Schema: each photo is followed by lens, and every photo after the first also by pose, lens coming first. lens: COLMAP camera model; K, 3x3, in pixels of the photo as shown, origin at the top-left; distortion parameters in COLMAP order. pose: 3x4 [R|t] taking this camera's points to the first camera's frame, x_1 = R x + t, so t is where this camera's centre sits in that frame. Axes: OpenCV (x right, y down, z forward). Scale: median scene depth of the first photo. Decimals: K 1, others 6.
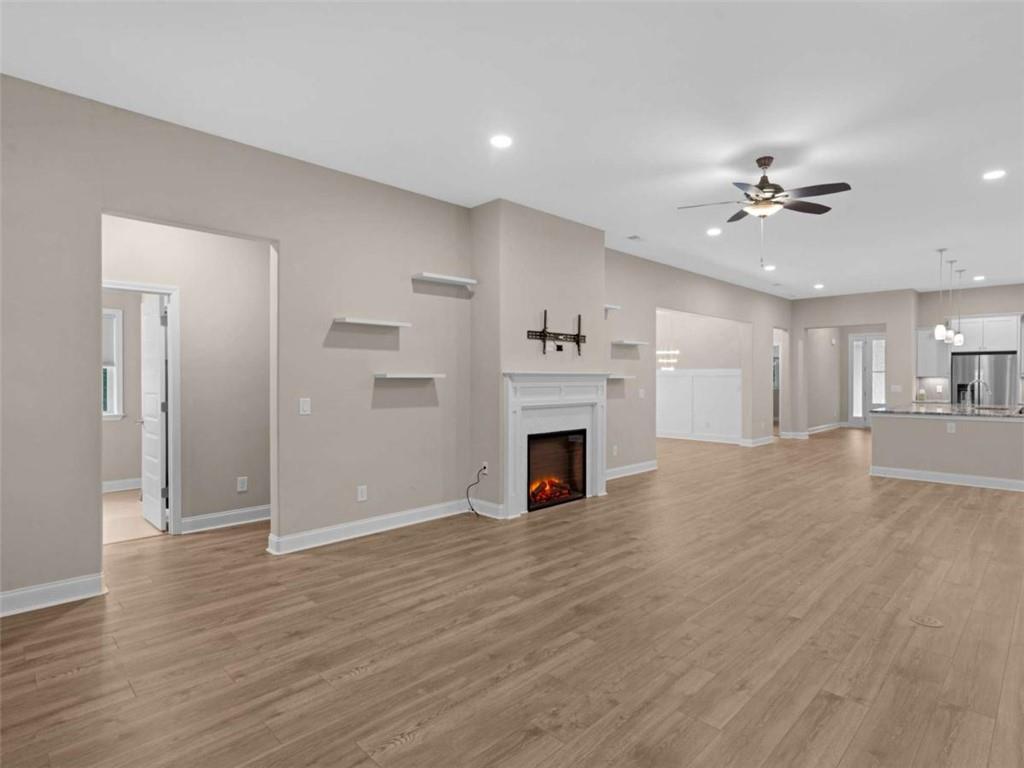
lens RADIAL K [[584.3, 0, 513.4], [0, 584.3, 381.2], [0, 0, 1]] dist [0.006068, 0.001971]
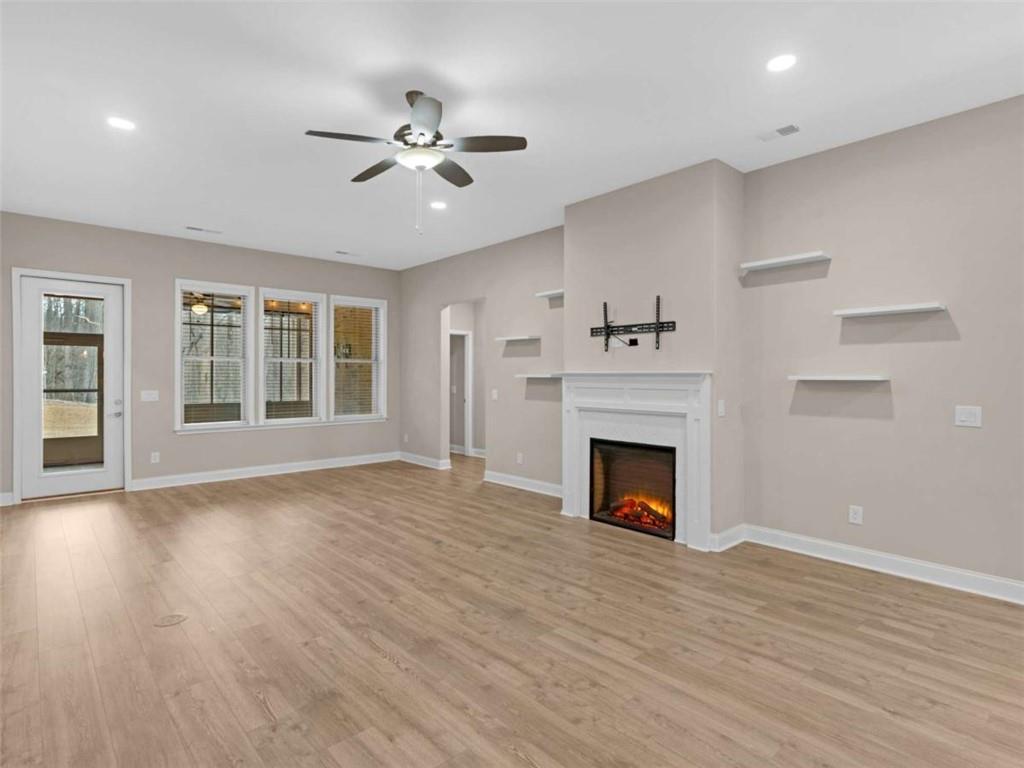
lens RADIAL K [[529.0, 0, 518.1], [0, 529.0, 381.0], [0, 0, 1]] dist [0.001185, -0.000500]
pose [[-0.077997, 0.008249, -0.996919, 0.988239], [-0.008268, 0.999926, 0.008920, -0.008274], [0.996919, 0.008938, -0.077923, 1.052084]]
